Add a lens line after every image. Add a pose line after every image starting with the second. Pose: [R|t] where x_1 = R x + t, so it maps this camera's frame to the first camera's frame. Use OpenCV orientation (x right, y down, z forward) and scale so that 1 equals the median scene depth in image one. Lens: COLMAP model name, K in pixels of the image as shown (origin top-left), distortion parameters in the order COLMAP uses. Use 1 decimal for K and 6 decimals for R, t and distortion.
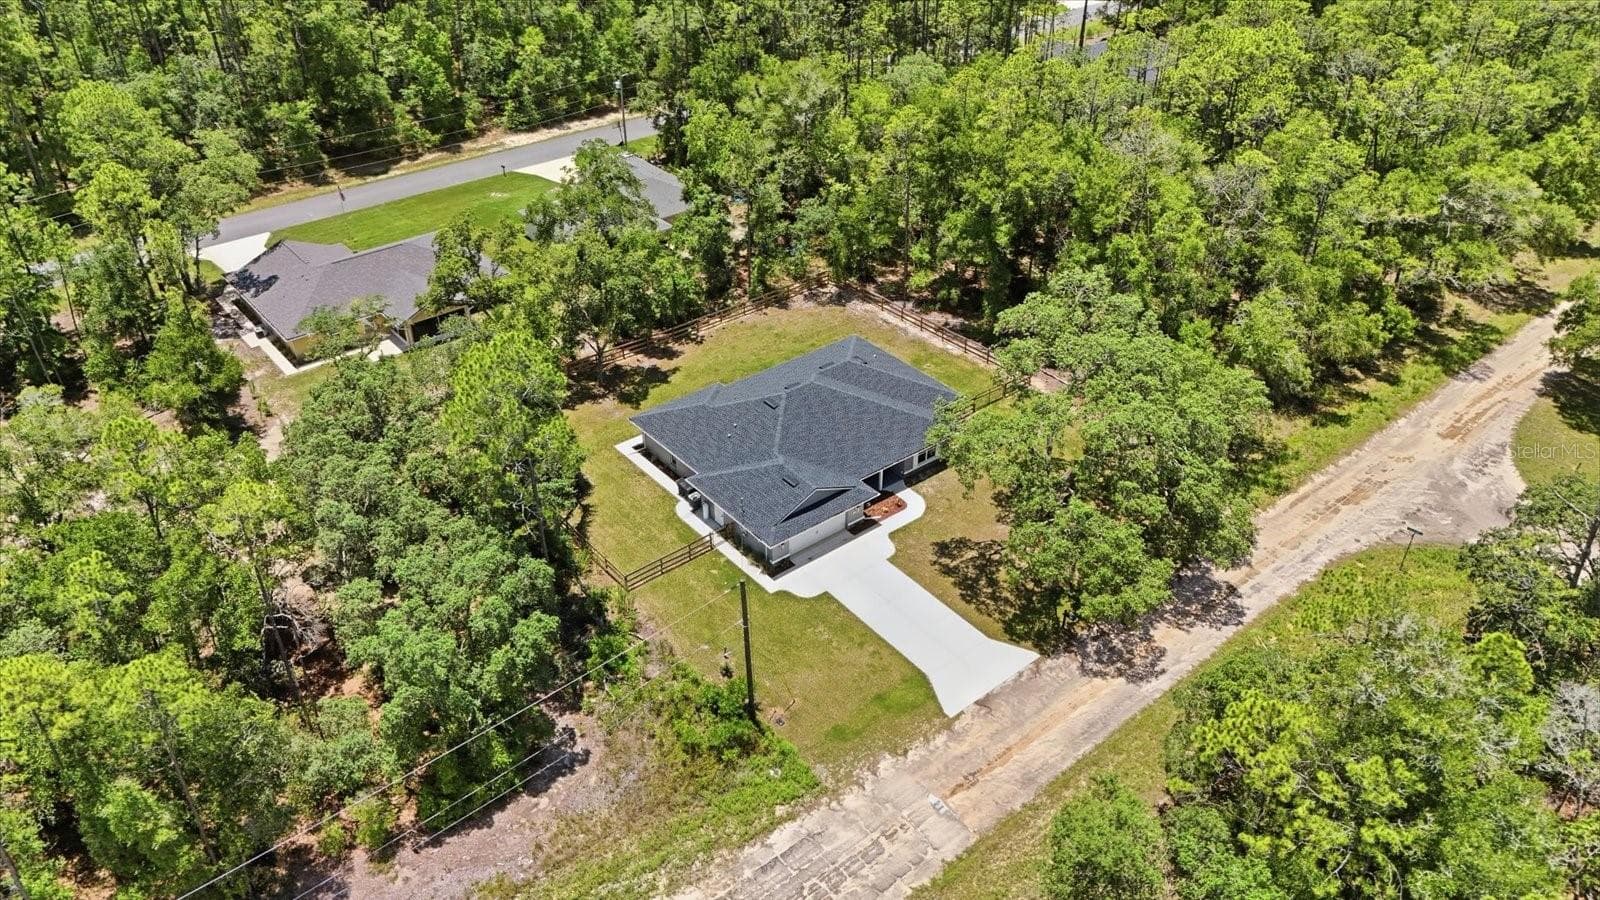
lens RADIAL K [[1177.4, 0, 800.0], [0, 1177.4, 450.0], [0, 0, 1]] dist [0.047532, -0.038572]
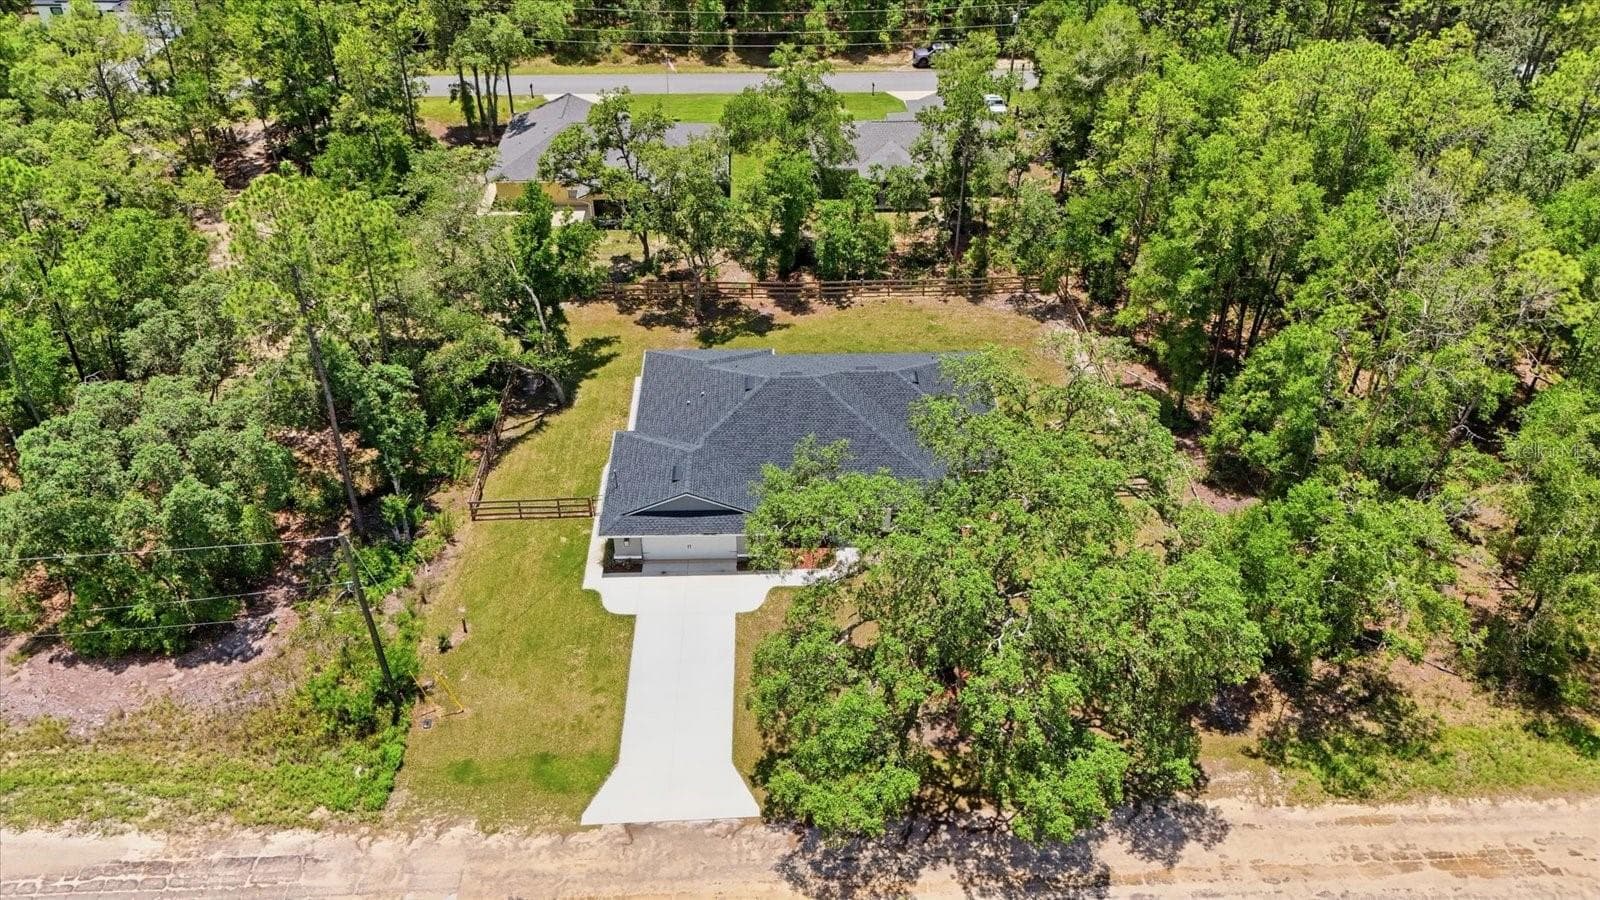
lens RADIAL K [[1177.4, 0, 800.0], [0, 1177.4, 450.0], [0, 0, 1]] dist [0.047532, -0.038572]
pose [[0.798356, 0.355451, -0.486089, 0.439264], [-0.340856, 0.932187, 0.121835, -0.114887], [0.496432, 0.068419, 0.865375, 0.333842]]
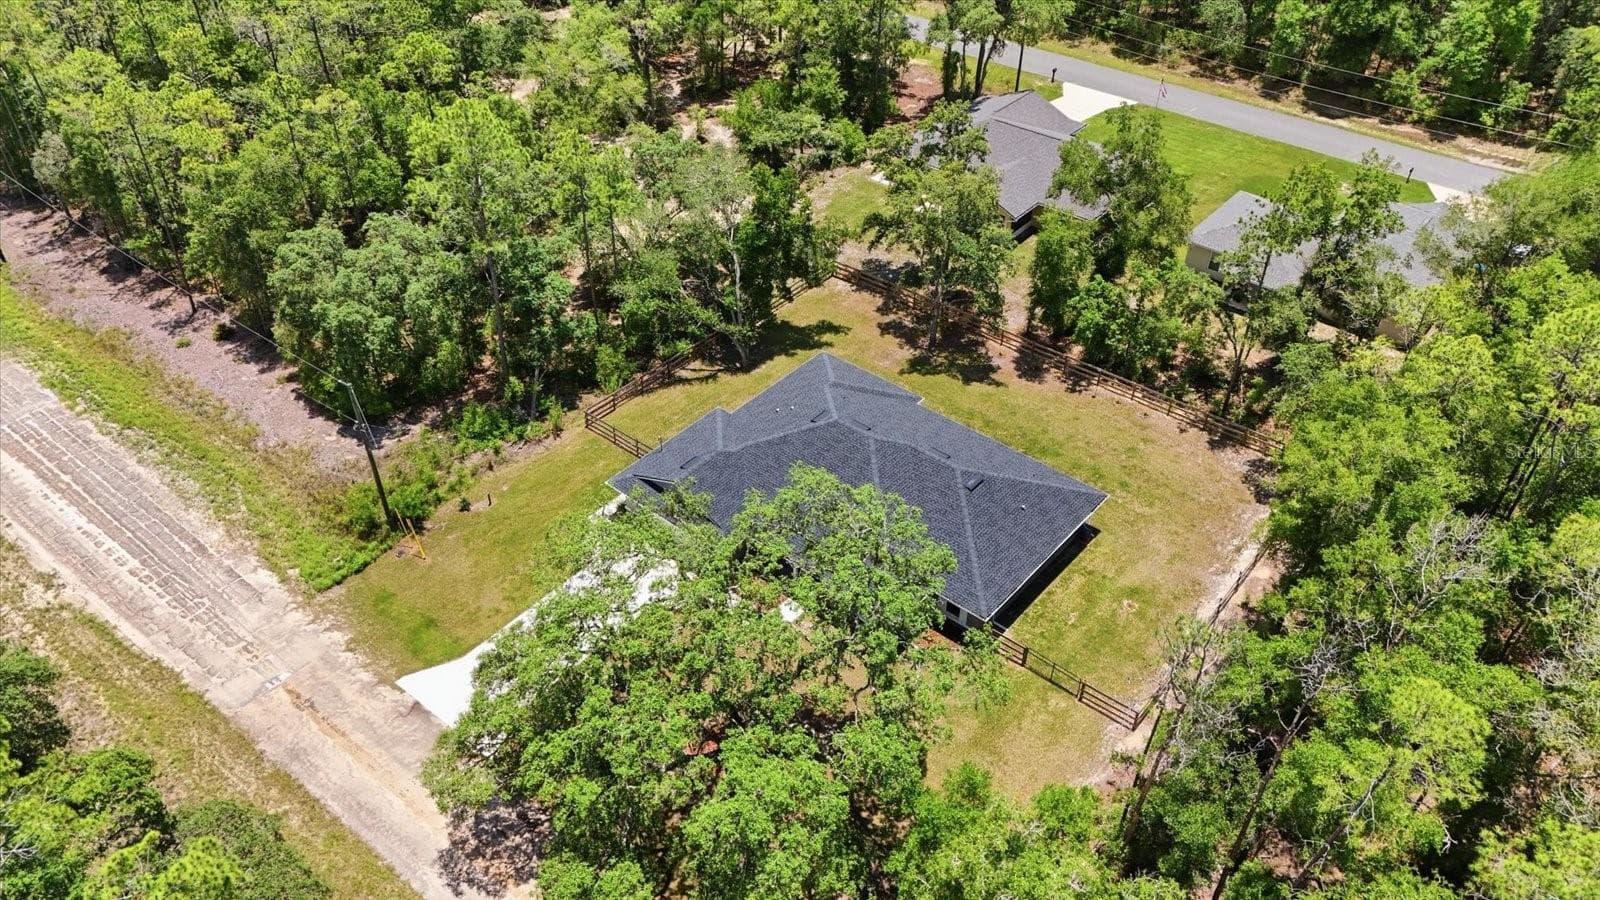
lens RADIAL K [[1177.4, 0, 800.0], [0, 1177.4, 450.0], [0, 0, 1]] dist [0.047532, -0.038572]
pose [[0.193599, 0.621595, -0.759038, 0.649429], [-0.552612, 0.708359, 0.439145, -0.400189], [0.810642, 0.334435, 0.480638, 0.632153]]
